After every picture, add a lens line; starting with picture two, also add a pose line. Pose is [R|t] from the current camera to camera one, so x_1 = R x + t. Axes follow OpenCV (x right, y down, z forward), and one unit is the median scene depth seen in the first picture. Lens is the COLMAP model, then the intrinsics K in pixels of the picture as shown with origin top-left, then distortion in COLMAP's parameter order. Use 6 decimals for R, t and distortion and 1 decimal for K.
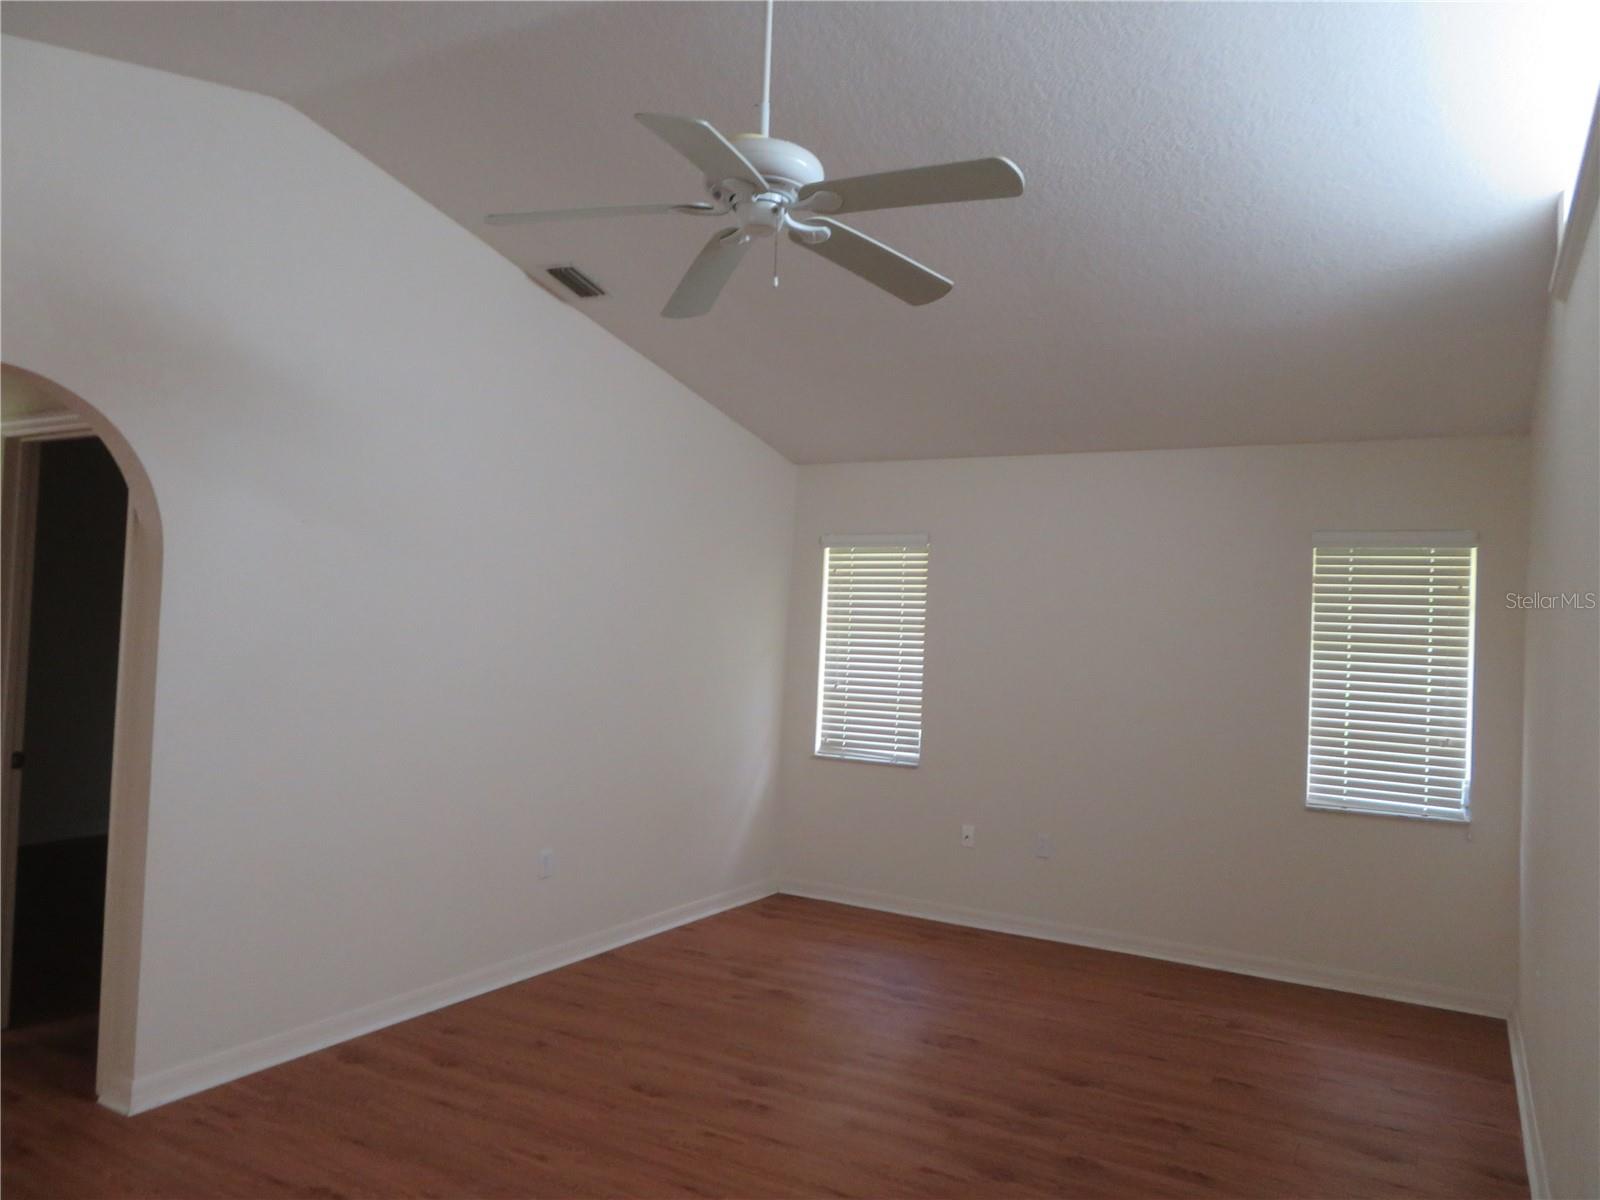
lens RADIAL K [[1144.5, 0, 789.6], [0, 1144.5, 597.1], [0, 0, 1]] dist [-0.011035, 0.002534]
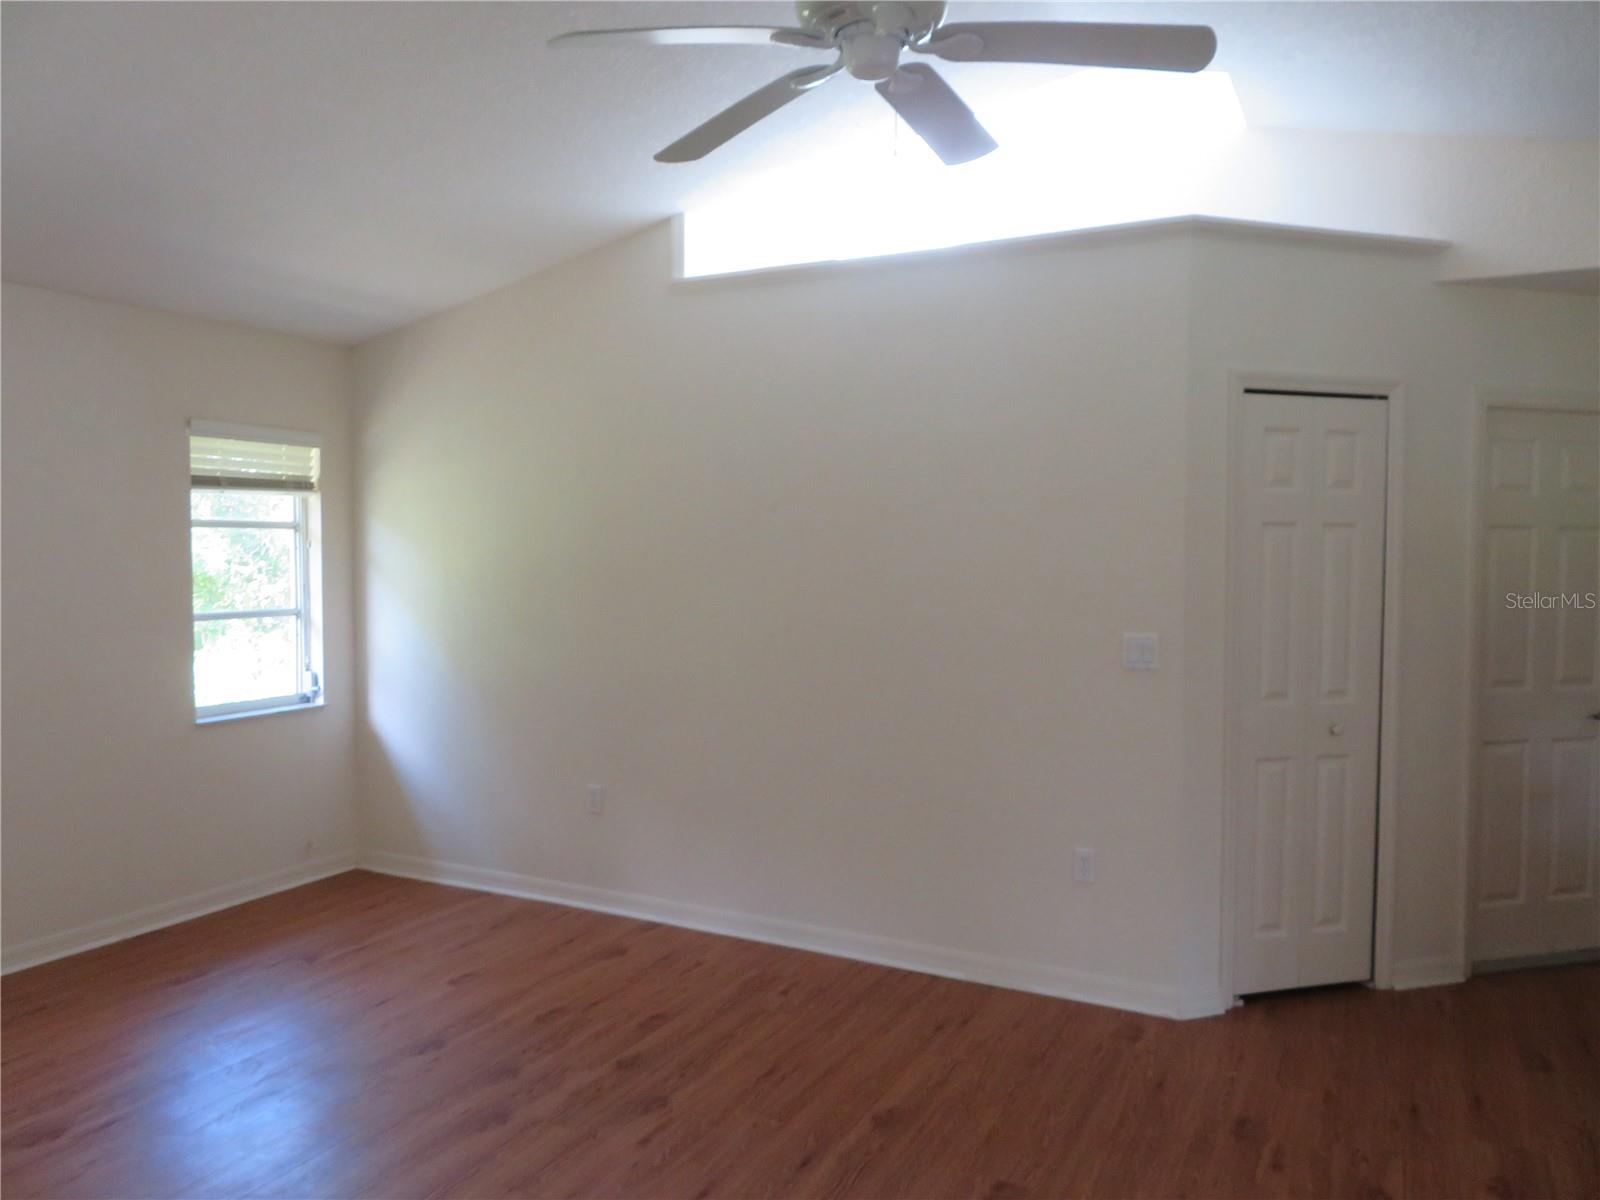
lens RADIAL K [[1144.5, 0, 787.9], [0, 1144.5, 598.5], [0, 0, 1]] dist [-0.011035, 0.002534]
pose [[-0.048075, -0.079405, 0.995683, -0.518094], [-0.033684, 0.996397, 0.077836, -0.002023], [-0.998276, -0.029796, -0.050576, 0.648313]]
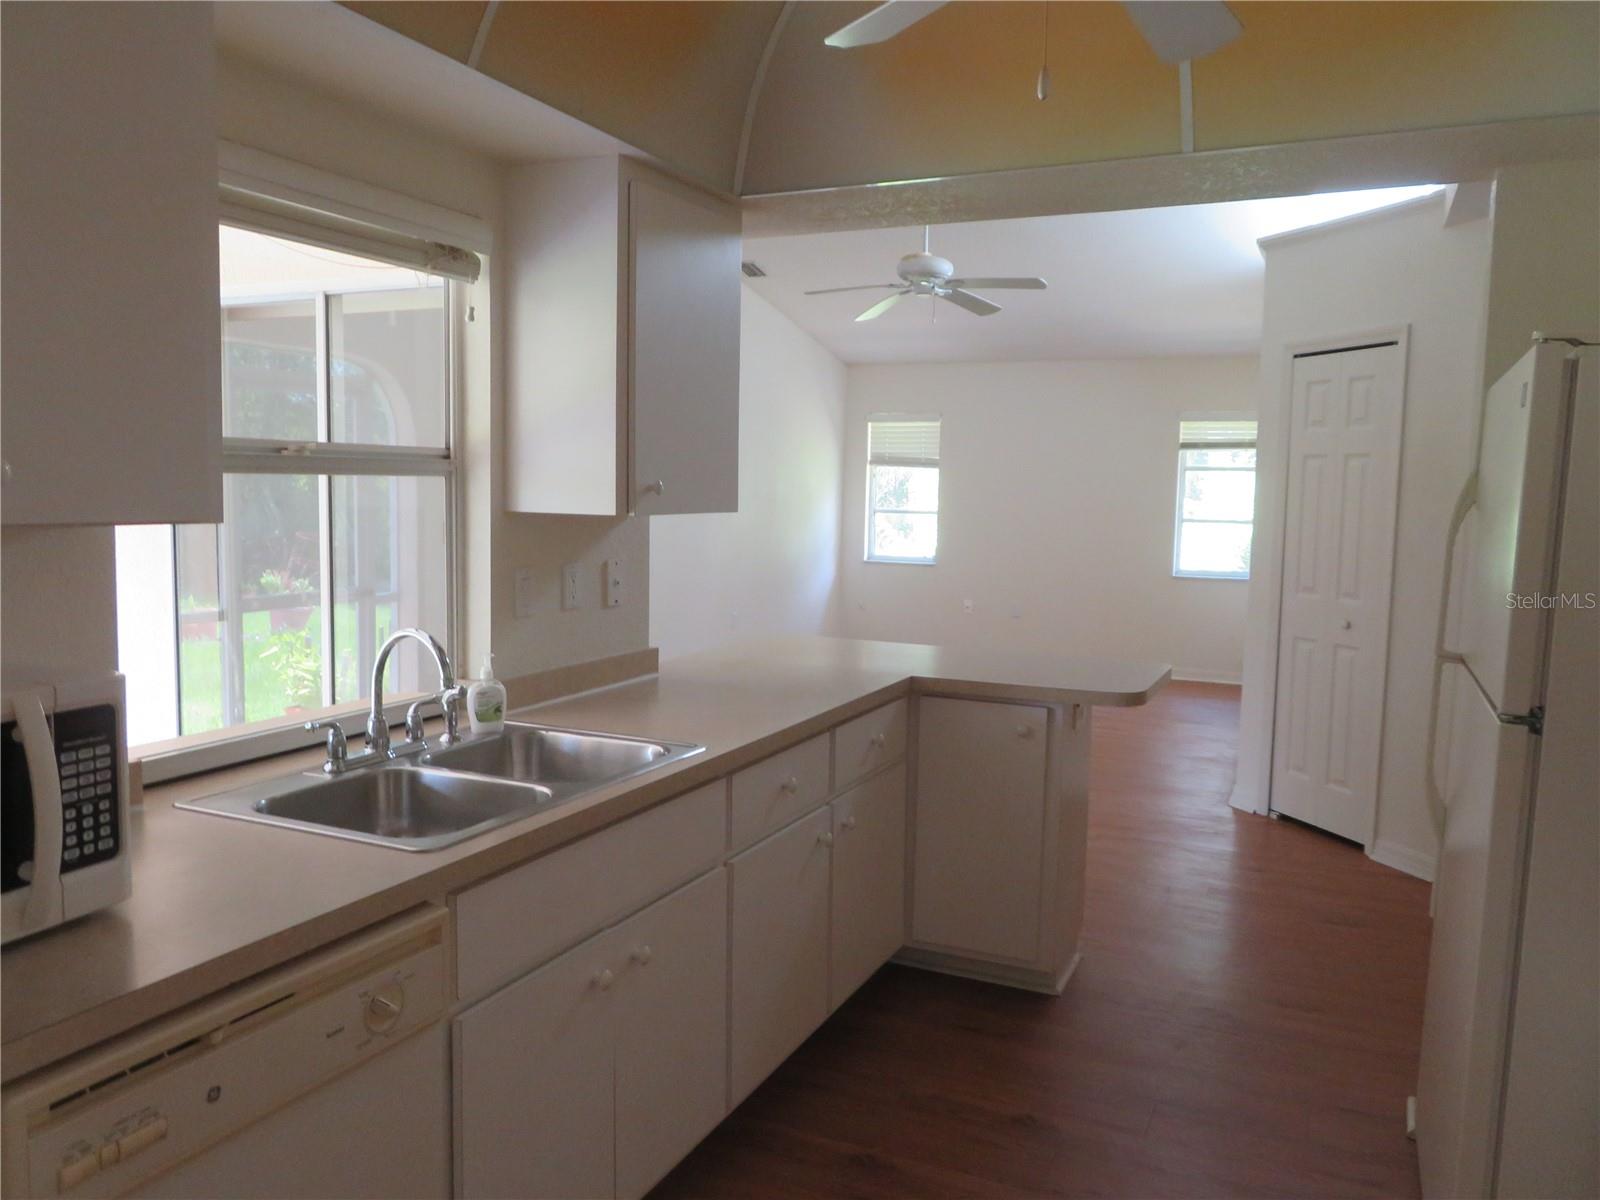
lens RADIAL K [[1198.4, 0, 797.8], [0, 1198.4, 592.1], [0, 0, 1]] dist [0.009774, 0.011312]
pose [[0.995395, -0.029550, 0.091188, -0.296315], [0.018301, 0.992384, 0.121812, -0.022495], [-0.094093, -0.119582, 0.988356, -0.794563]]
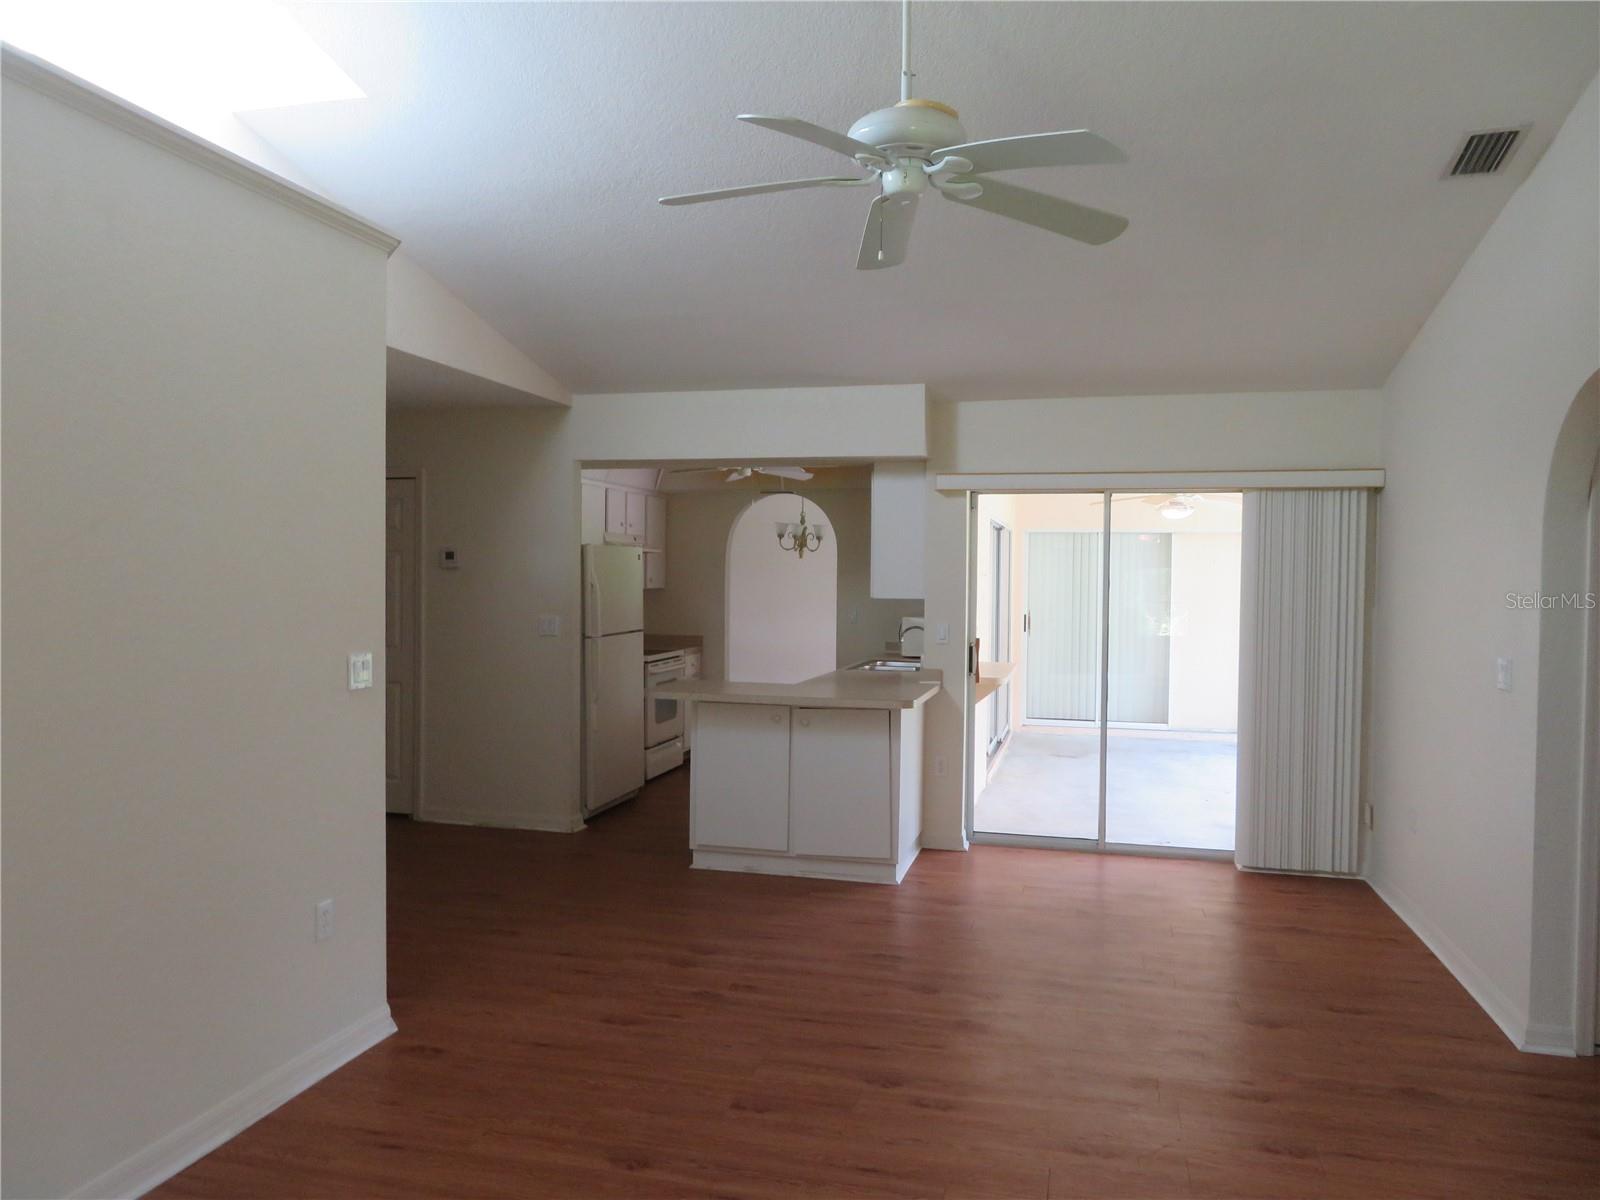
lens RADIAL K [[1144.5, 0, 799.8], [0, 1144.5, 605.4], [0, 0, 1]] dist [-0.011035, 0.002534]
pose [[-0.960322, -0.034690, -0.276728, 0.197675], [-0.033169, 0.999398, -0.010177, 0.045395], [0.276914, -0.000595, -0.960894, 1.168210]]
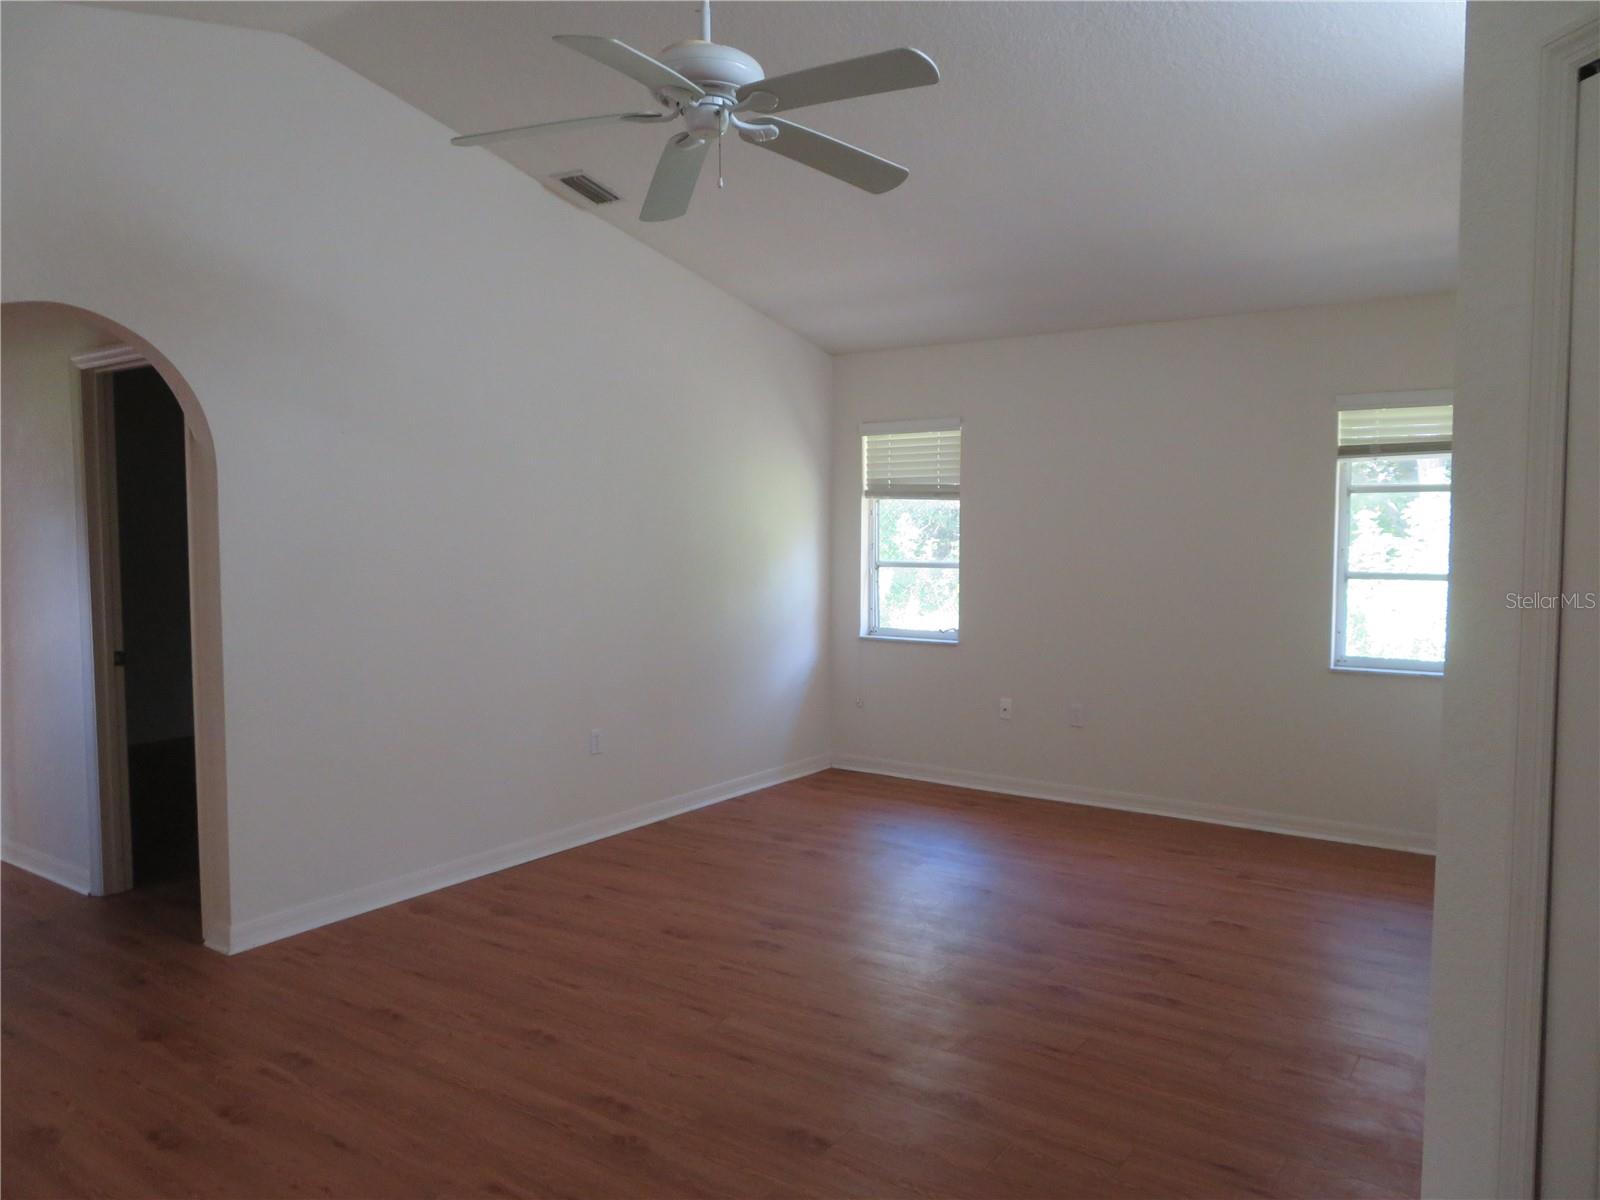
lens RADIAL K [[1144.5, 0, 788.3], [0, 1144.5, 596.7], [0, 0, 1]] dist [-0.011035, 0.002534]
pose [[0.994861, -0.035946, -0.094654, 0.079598], [0.044269, 0.995194, 0.087348, 0.010789], [0.091059, -0.091090, 0.991671, -0.049975]]
